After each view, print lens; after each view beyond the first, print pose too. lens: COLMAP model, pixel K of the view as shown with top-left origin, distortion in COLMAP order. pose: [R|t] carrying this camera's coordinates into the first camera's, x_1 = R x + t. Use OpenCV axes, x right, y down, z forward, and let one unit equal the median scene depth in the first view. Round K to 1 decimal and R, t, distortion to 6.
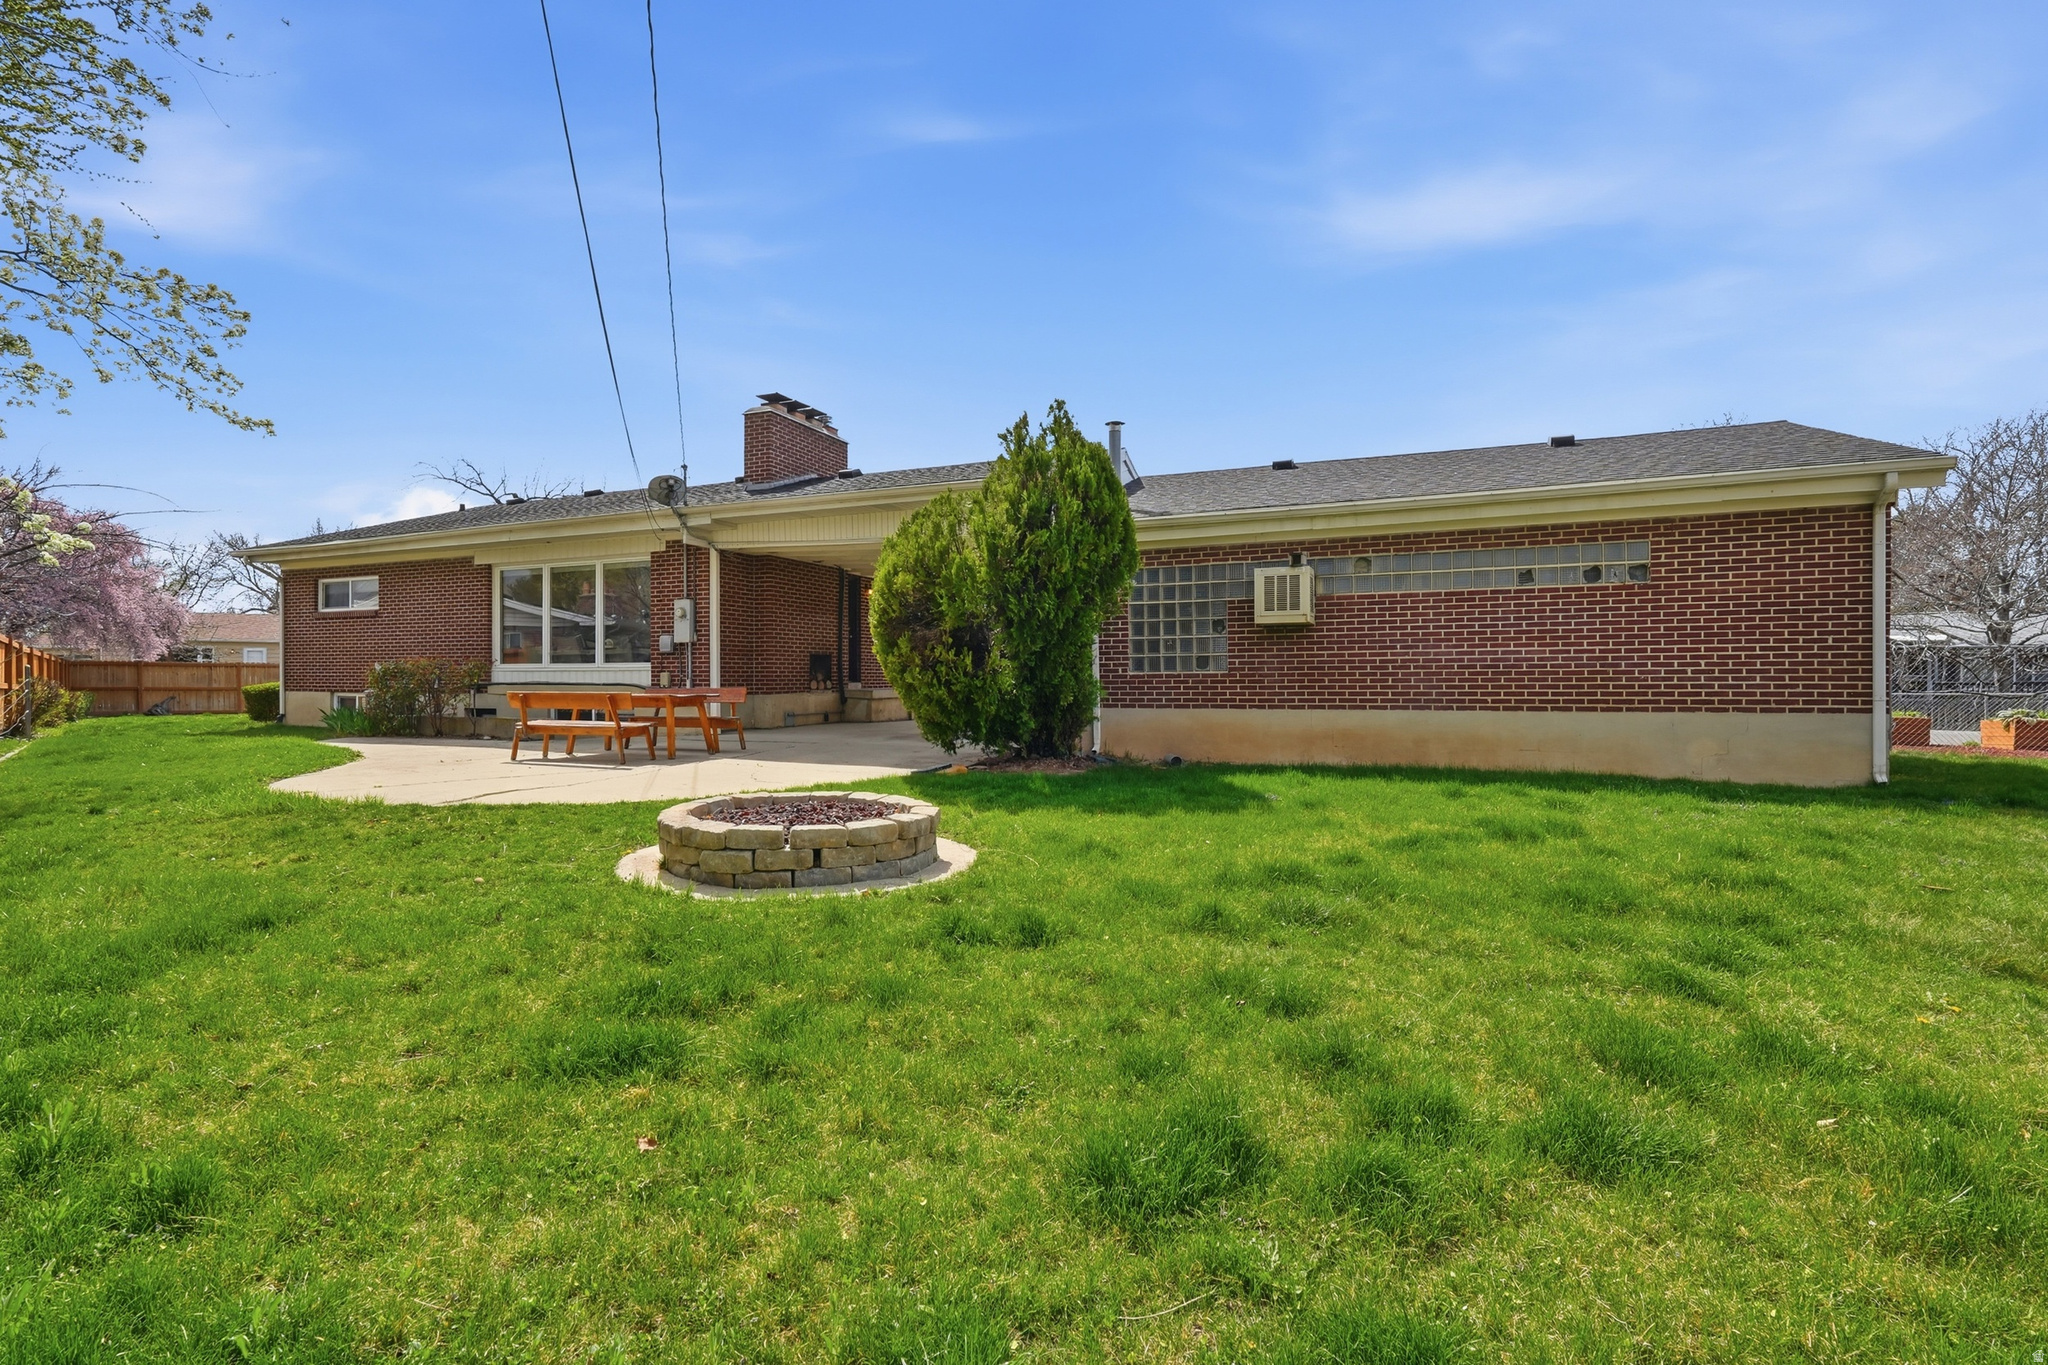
lens RADIAL K [[955.8, 0, 1031.8], [0, 955.8, 671.8], [0, 0, 1]] dist [0.000355, 0.000143]
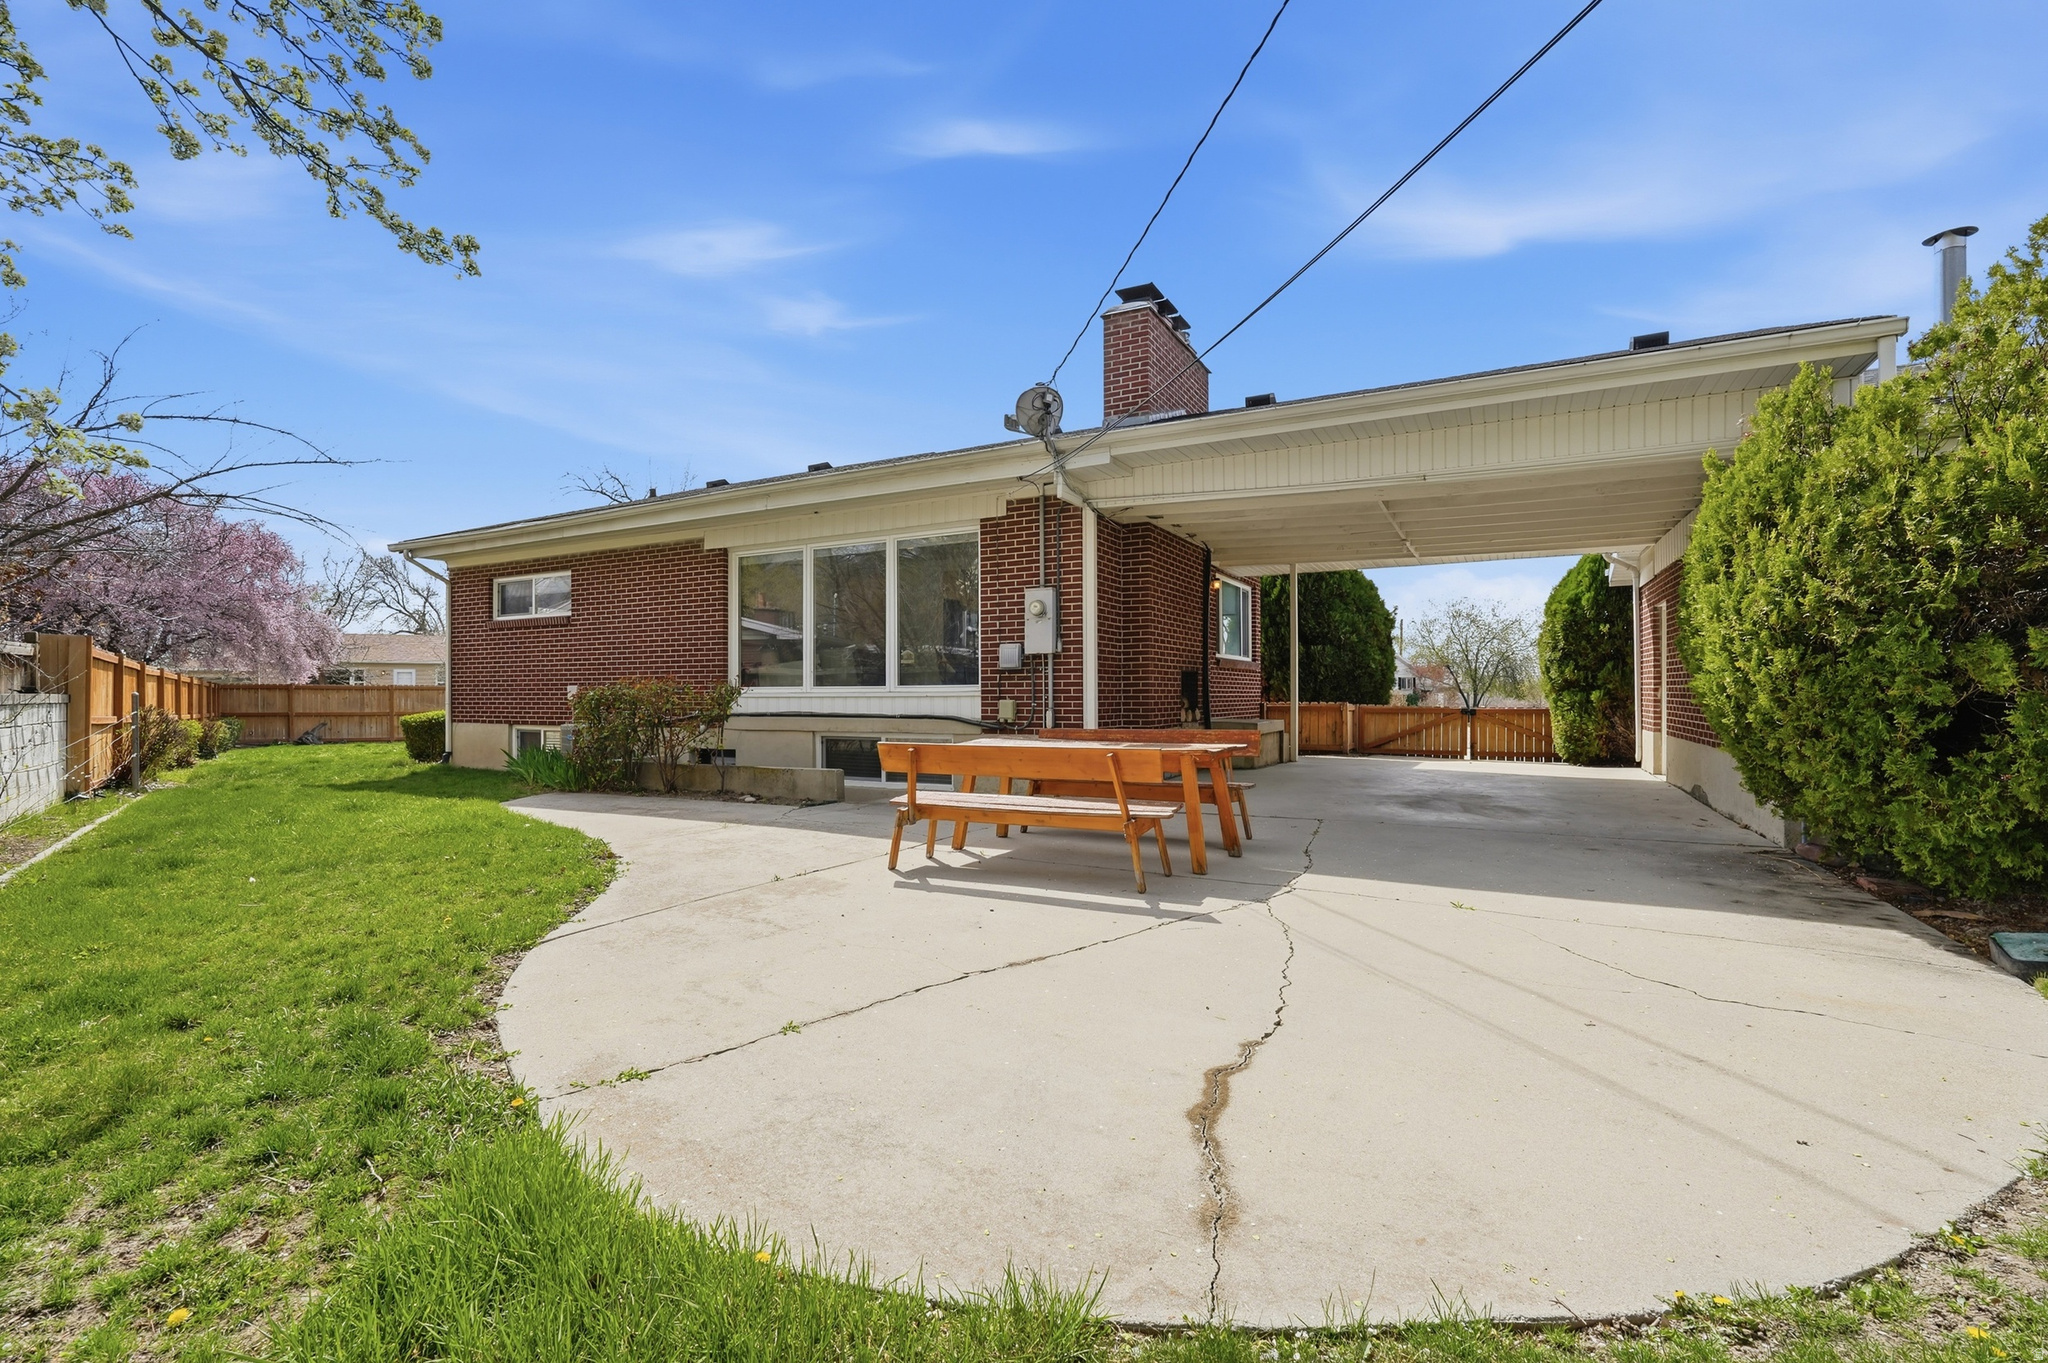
lens RADIAL K [[931.7, 0, 1024.0], [0, 931.7, 681.5], [0, 0, 1]] dist [-0.000491, 0.000239]
pose [[0.995828, -0.004780, -0.091122, -0.319038], [0.003991, 0.999953, -0.008845, -0.006299], [0.091160, 0.008444, 0.995800, 0.367598]]
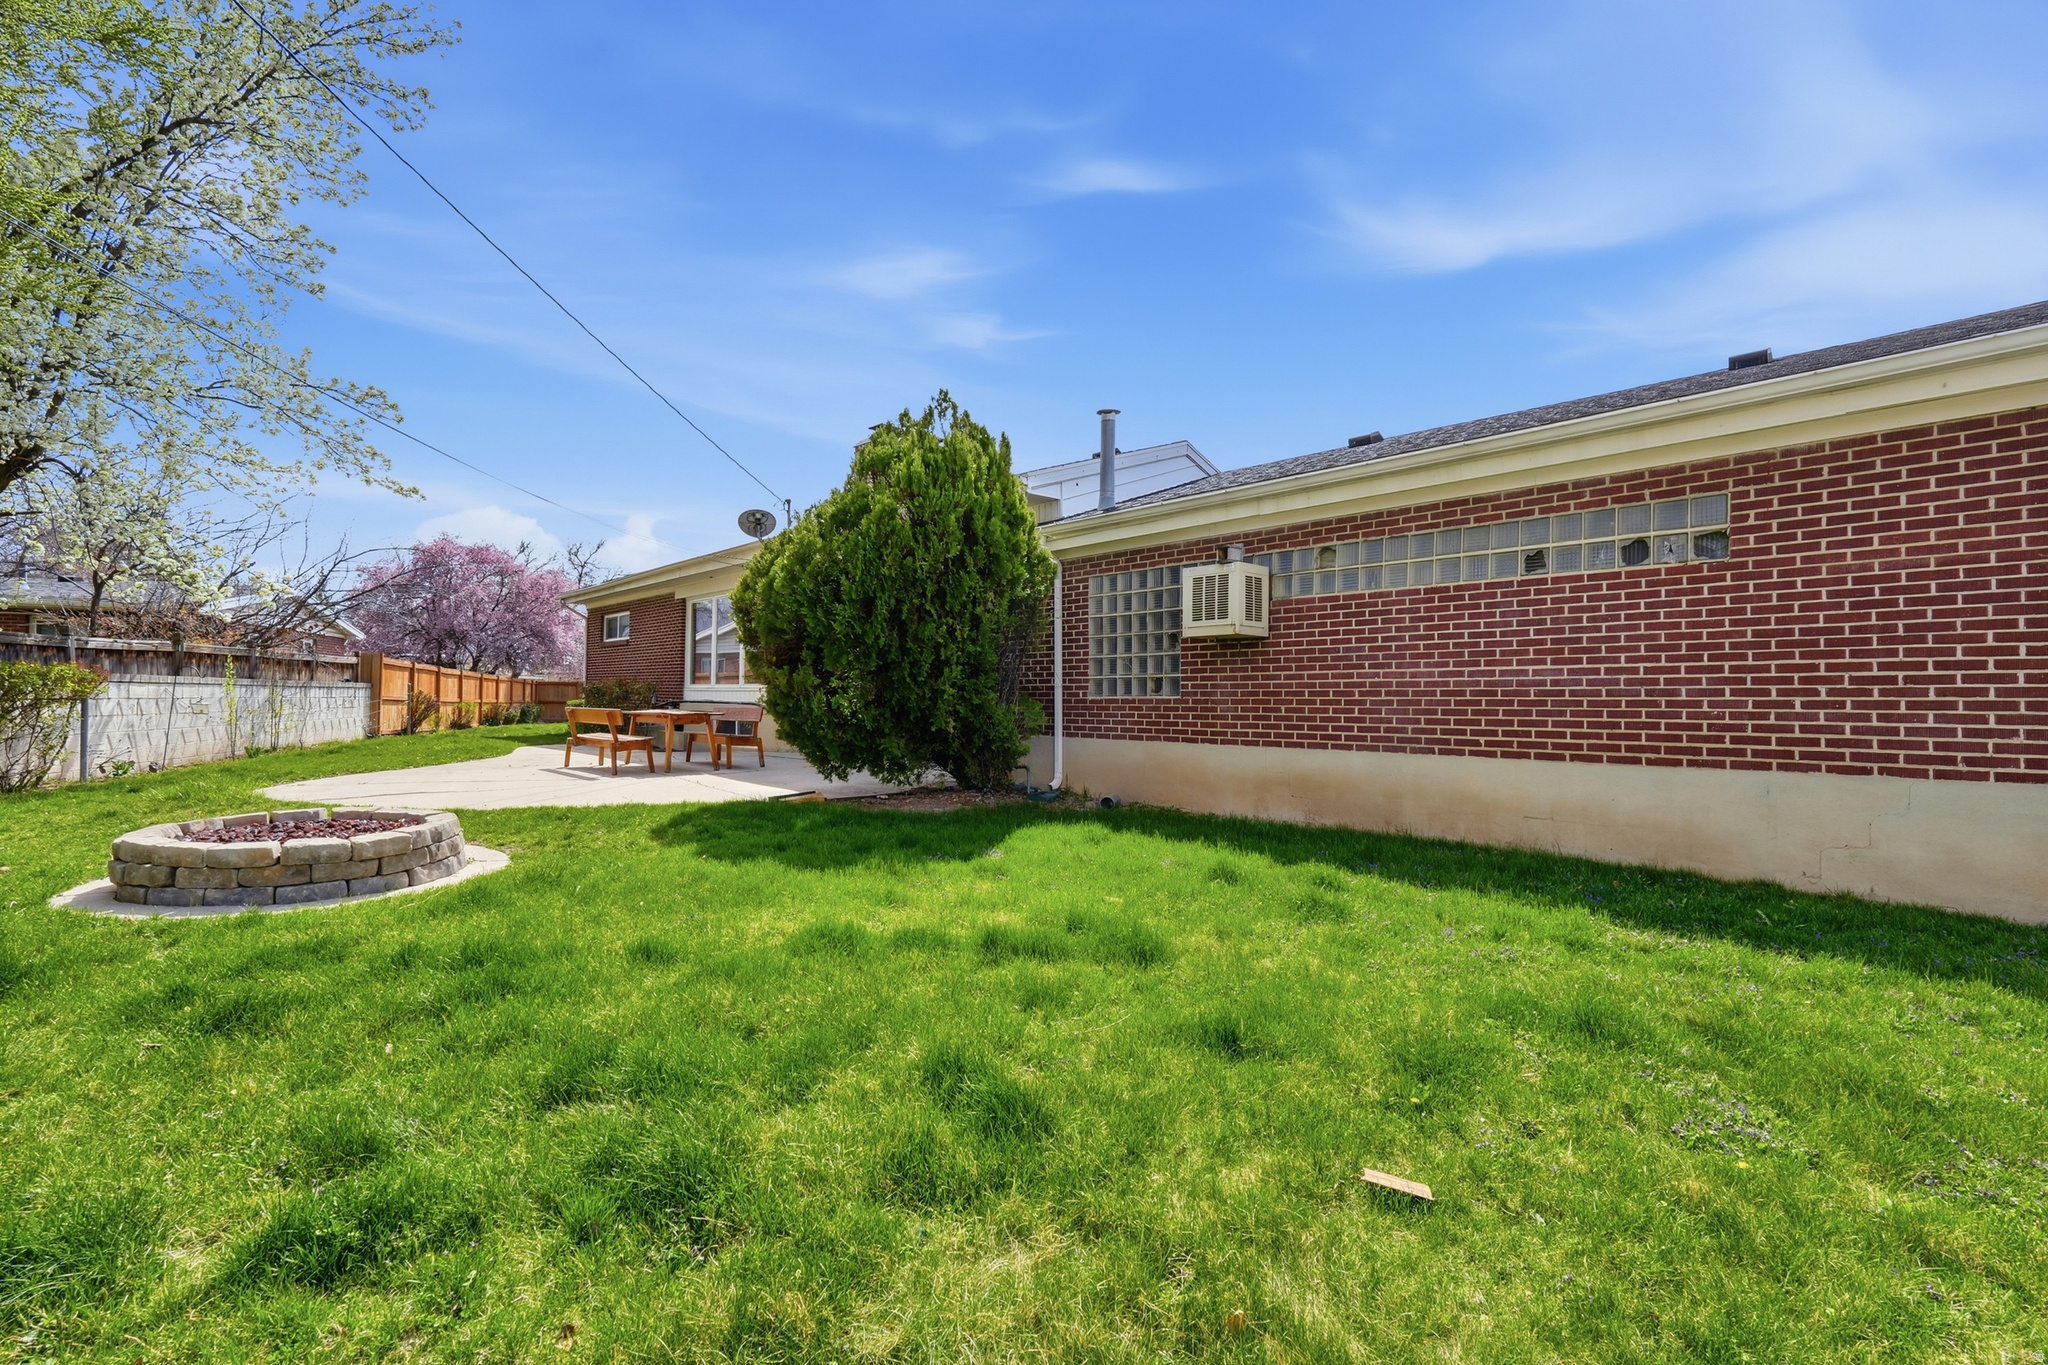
lens RADIAL K [[931.7, 0, 1024.0], [0, 931.7, 682.5], [0, 0, 1]] dist [-0.000491, 0.000239]
pose [[0.903428, 0.005249, -0.428707, 0.333225], [-0.011974, 0.999844, -0.012992, -0.000378], [0.428572, 0.016870, 0.903350, 0.175918]]
